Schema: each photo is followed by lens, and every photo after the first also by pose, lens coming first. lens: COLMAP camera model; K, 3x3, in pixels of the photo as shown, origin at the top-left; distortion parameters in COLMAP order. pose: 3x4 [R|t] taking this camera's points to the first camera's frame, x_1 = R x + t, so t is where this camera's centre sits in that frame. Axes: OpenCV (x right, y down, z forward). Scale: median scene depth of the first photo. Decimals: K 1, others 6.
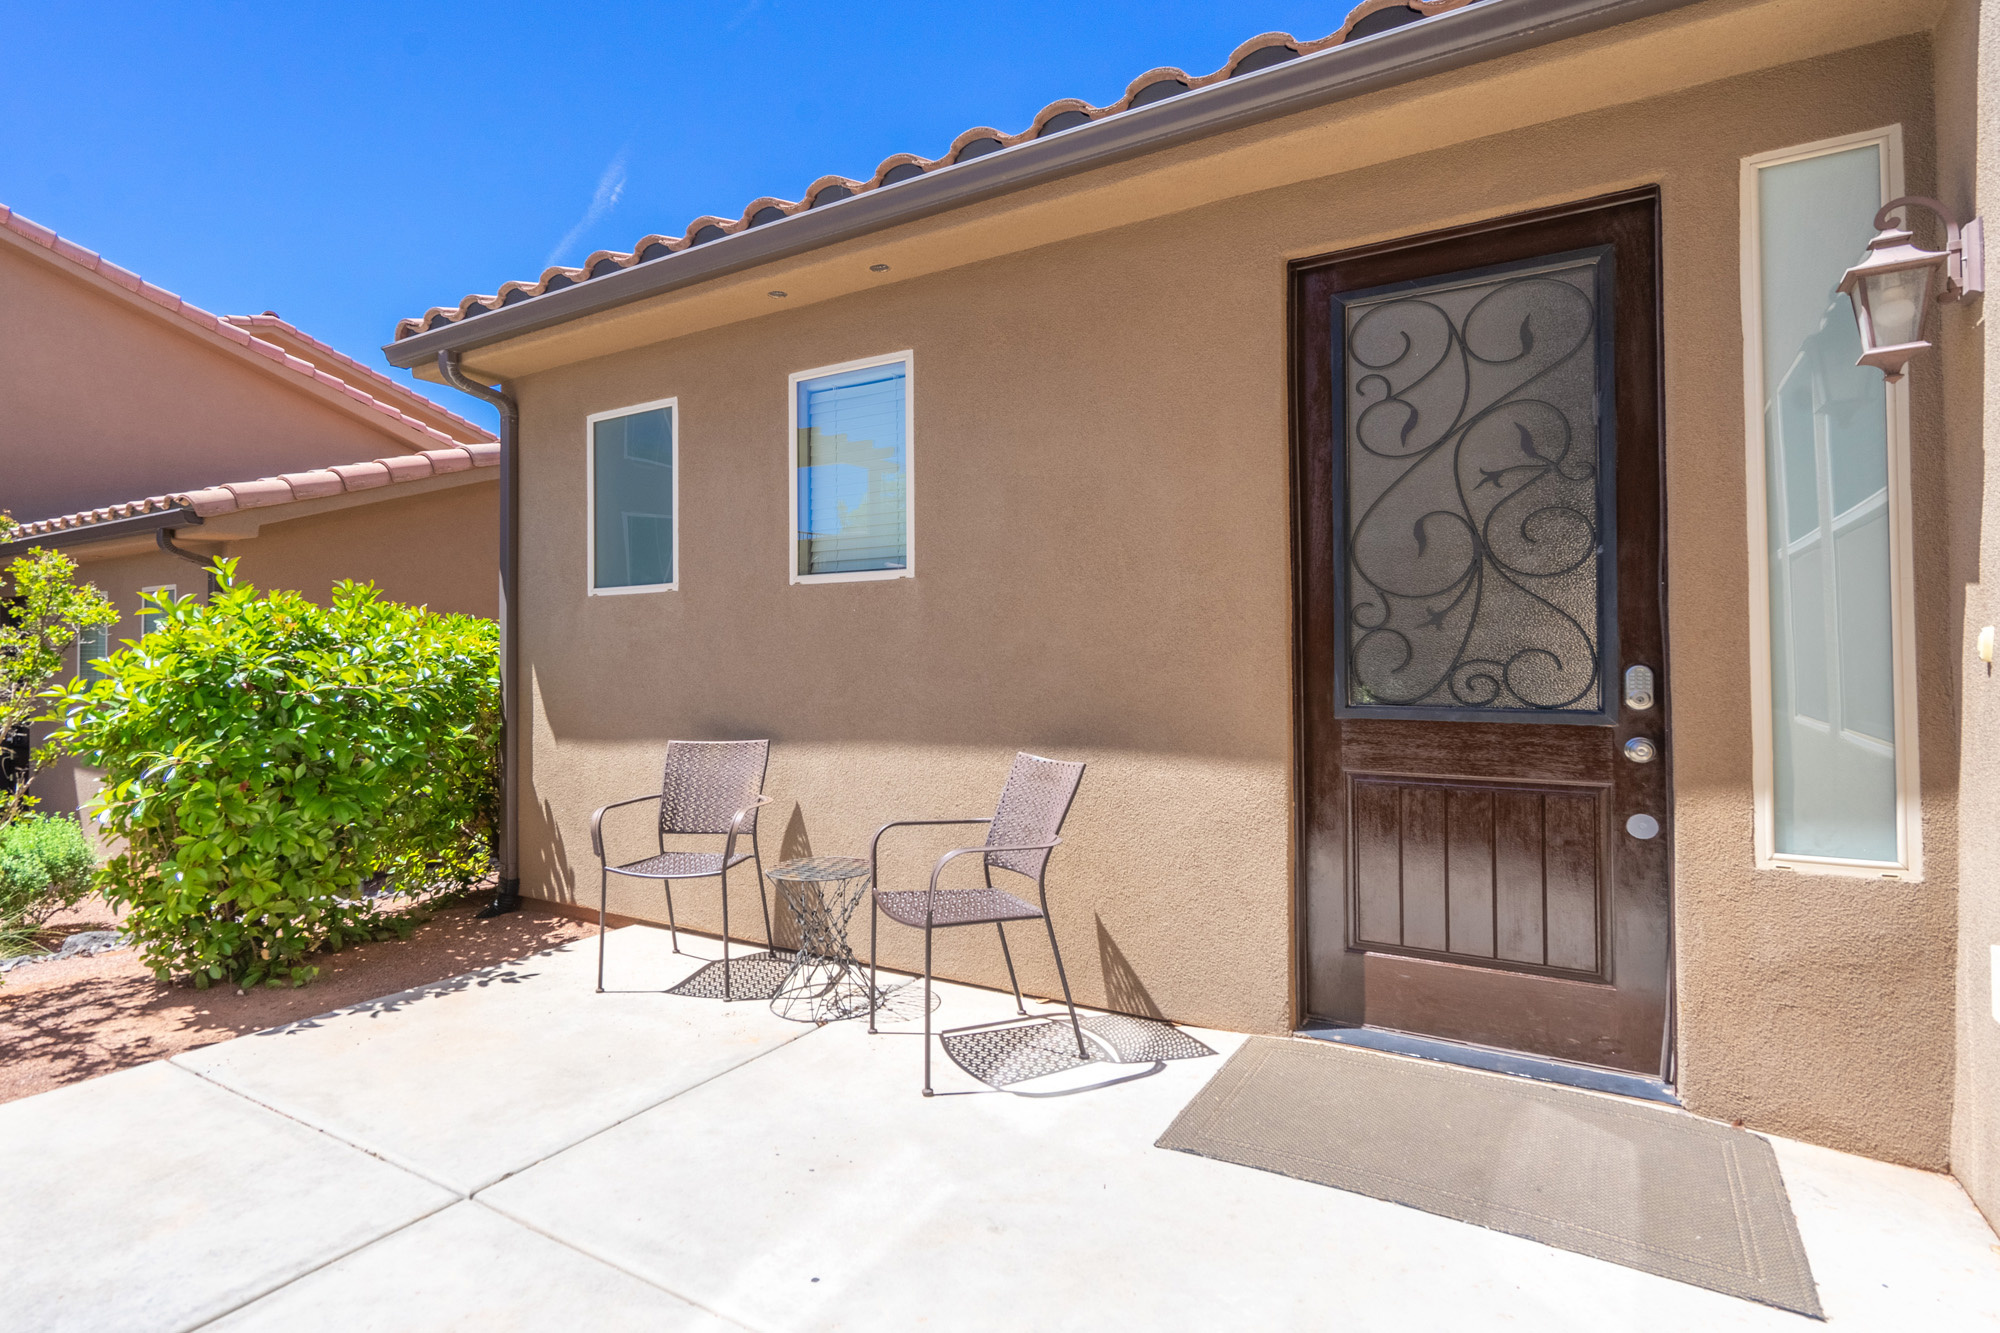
lens RADIAL K [[1099.1, 0, 993.9], [0, 1099.1, 646.1], [0, 0, 1]] dist [0.004634, -0.001512]
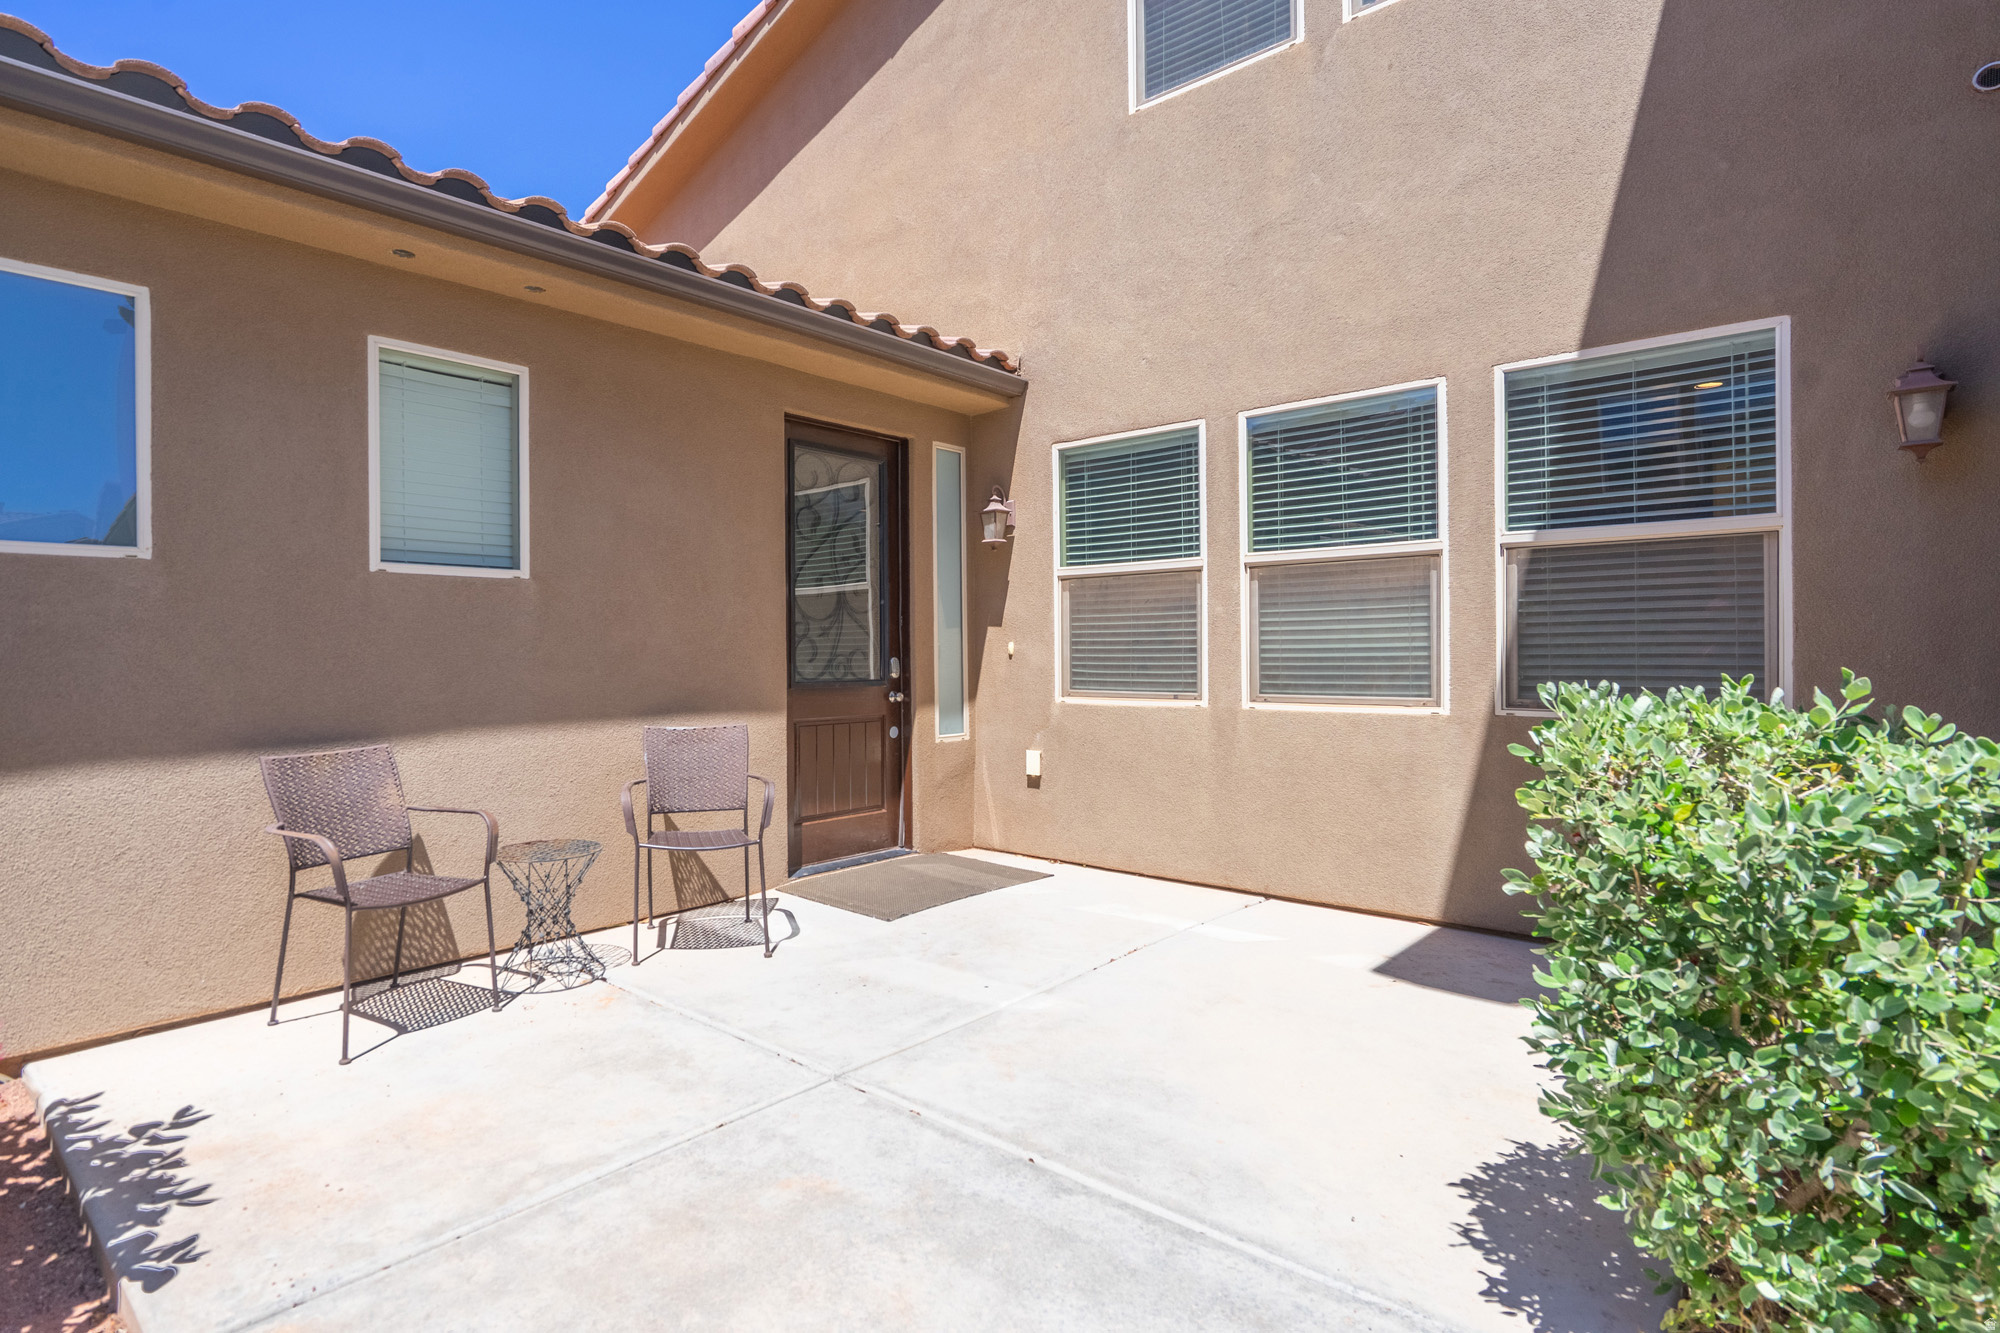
lens RADIAL K [[1000.2, 0, 989.6], [0, 1000.2, 649.9], [0, 0, 1]] dist [-0.006546, 0.000362]
pose [[0.118561, 0.011376, 0.992882, -1.072295], [-0.000480, 0.999935, -0.011399, 0.020516], [-0.992947, 0.000875, 0.118559, 0.470015]]
